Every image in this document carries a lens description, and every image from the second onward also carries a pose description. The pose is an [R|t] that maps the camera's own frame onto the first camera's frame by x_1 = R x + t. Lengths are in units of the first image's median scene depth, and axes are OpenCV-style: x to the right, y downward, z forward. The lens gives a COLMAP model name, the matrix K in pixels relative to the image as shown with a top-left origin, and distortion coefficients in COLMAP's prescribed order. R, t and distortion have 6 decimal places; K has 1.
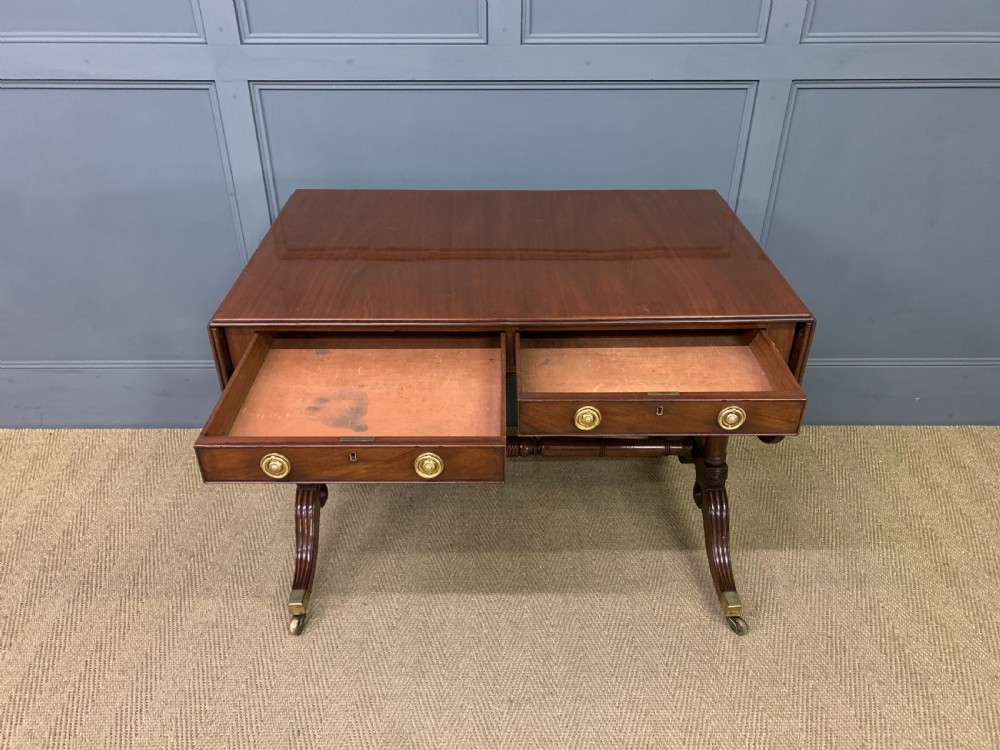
lens RADIAL K [[747.5, 0, 496.7], [0, 747.5, 383.1], [0, 0, 1]] dist [0.009052, 0.001228]
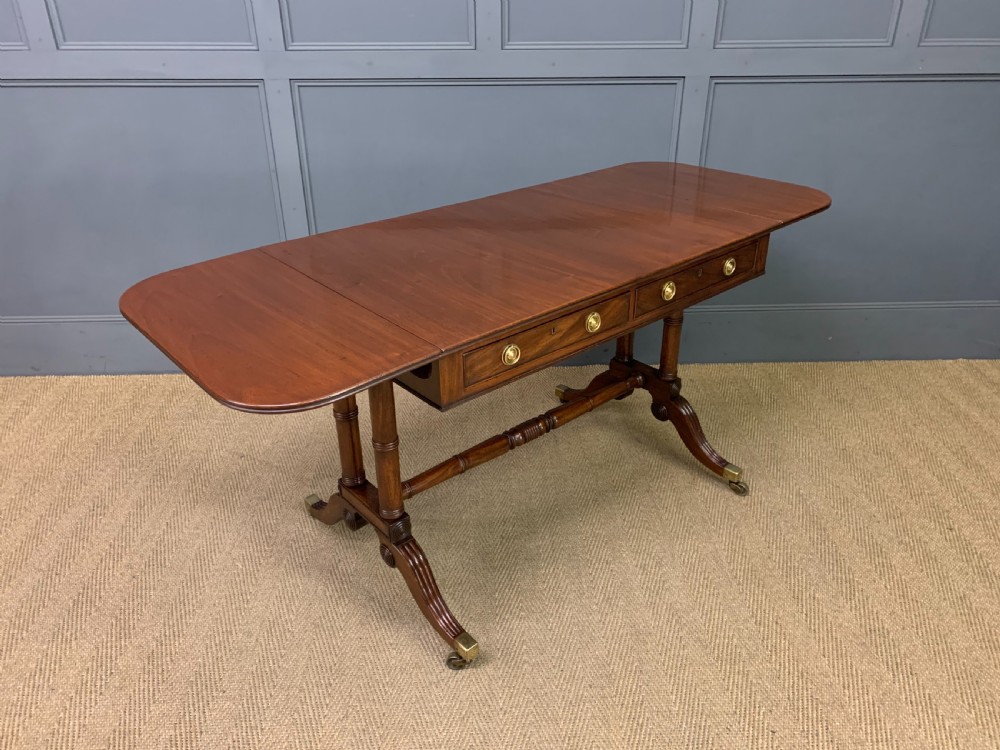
lens RADIAL K [[744.8, 0, 503.6], [0, 744.8, 380.2], [0, 0, 1]] dist [0.005563, 0.002313]
pose [[0.999487, -0.016509, 0.027458, -0.009144], [0.018086, 0.998140, -0.058212, 0.199596], [-0.026446, 0.058679, 0.997927, -0.264152]]
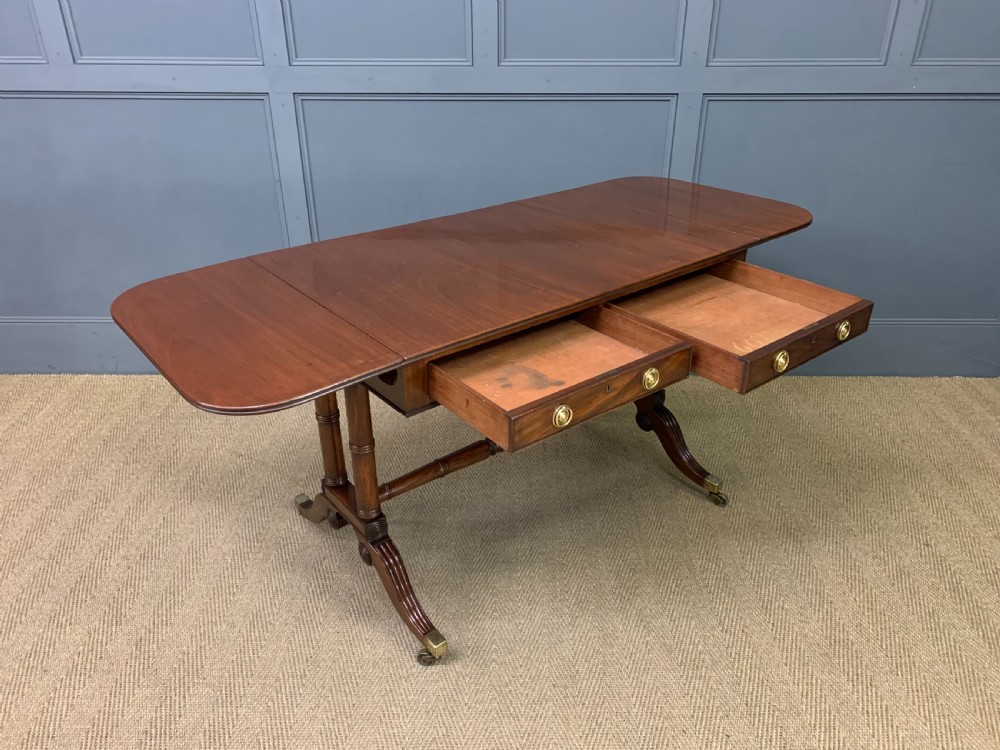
lens RADIAL K [[744.5, 0, 503.5], [0, 744.5, 385.0], [0, 0, 1]] dist [0.003106, 0.005588]
pose [[0.999957, 0.005149, -0.007760, 0.056506], [-0.005614, 0.998114, -0.061131, 0.200326], [0.007430, 0.061172, 0.998100, -0.298137]]
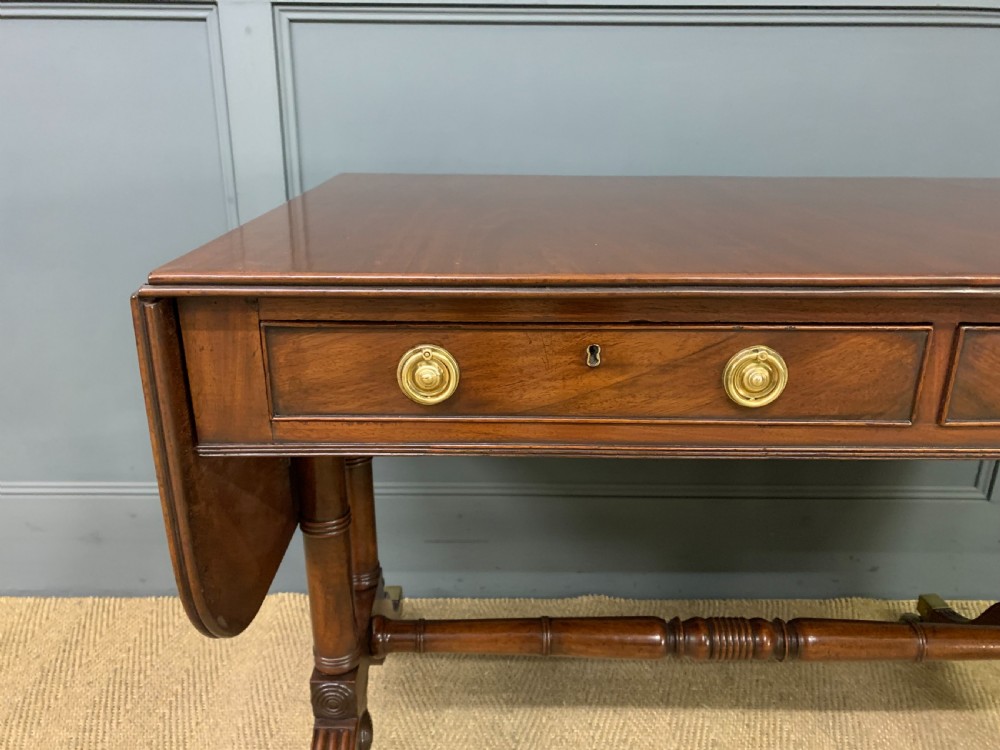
lens RADIAL K [[765.6, 0, 482.7], [0, 765.6, 386.5], [0, 0, 1]] dist [0.003342, -0.012529]
pose [[0.999897, 0.006546, -0.012754, -0.156398], [-0.009157, 0.976164, -0.216840, 0.033837], [0.011030, 0.216934, 0.976124, 0.480240]]
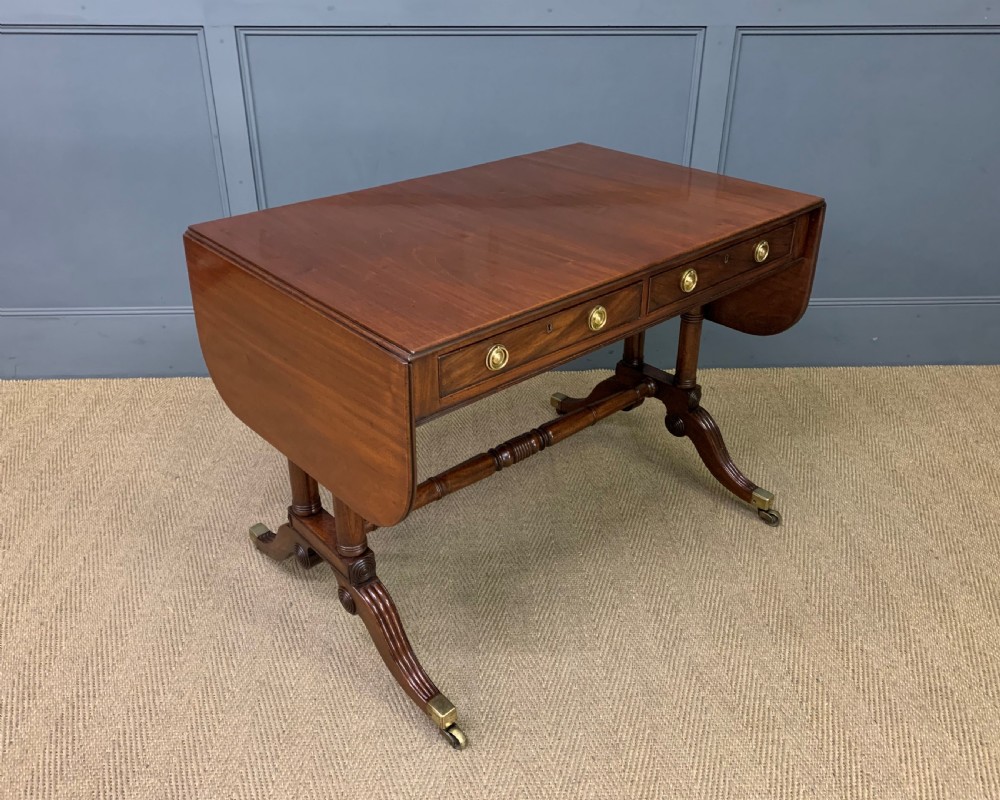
lens RADIAL K [[854.4, 0, 495.9], [0, 854.4, 389.1], [0, 0, 1]] dist [0.003226, 0.006211]
pose [[0.999326, -0.013708, 0.034060, -0.006766], [0.015600, 0.998314, -0.055911, 0.196568], [-0.033236, 0.056404, 0.997855, -0.213339]]
